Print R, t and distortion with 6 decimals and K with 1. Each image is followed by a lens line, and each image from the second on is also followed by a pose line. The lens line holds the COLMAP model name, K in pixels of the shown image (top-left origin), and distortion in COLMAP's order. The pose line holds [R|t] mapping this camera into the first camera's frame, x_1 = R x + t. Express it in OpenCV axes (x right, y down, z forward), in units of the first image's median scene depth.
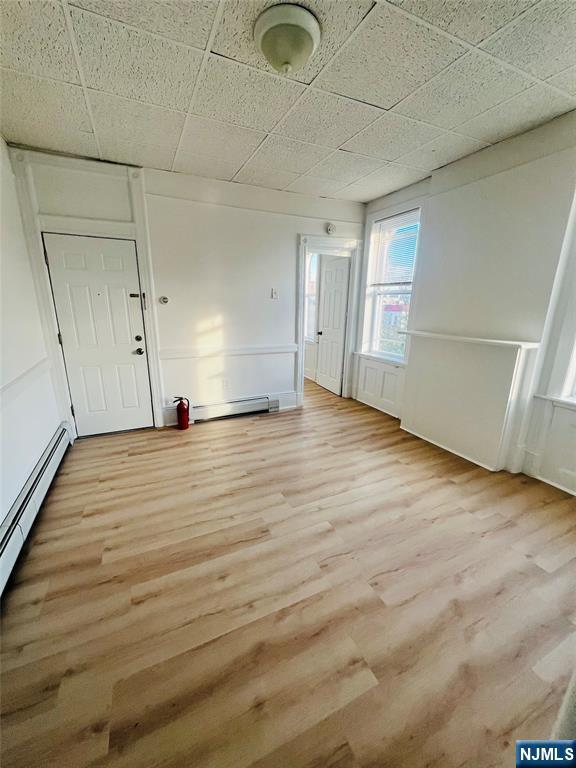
lens RADIAL K [[306.2, 0, 288.6], [0, 306.2, 380.0], [0, 0, 1]] dist [-0.003884, -0.000415]
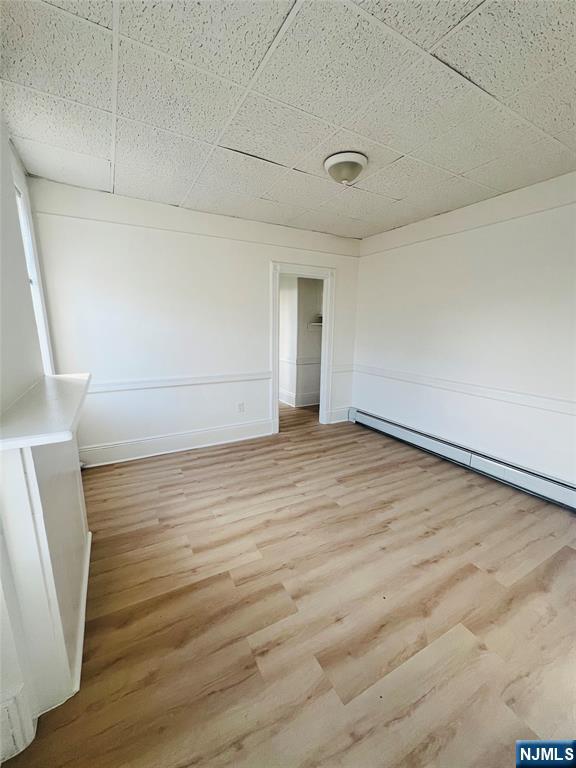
lens RADIAL K [[310.1, 0, 289.6], [0, 310.1, 386.5], [0, 0, 1]] dist [-0.001278, -0.000011]
pose [[-0.997429, -0.011433, -0.070740, 0.255157], [-0.041251, 0.898824, 0.436364, -0.514428], [0.058594, 0.438161, -0.896985, 1.943085]]
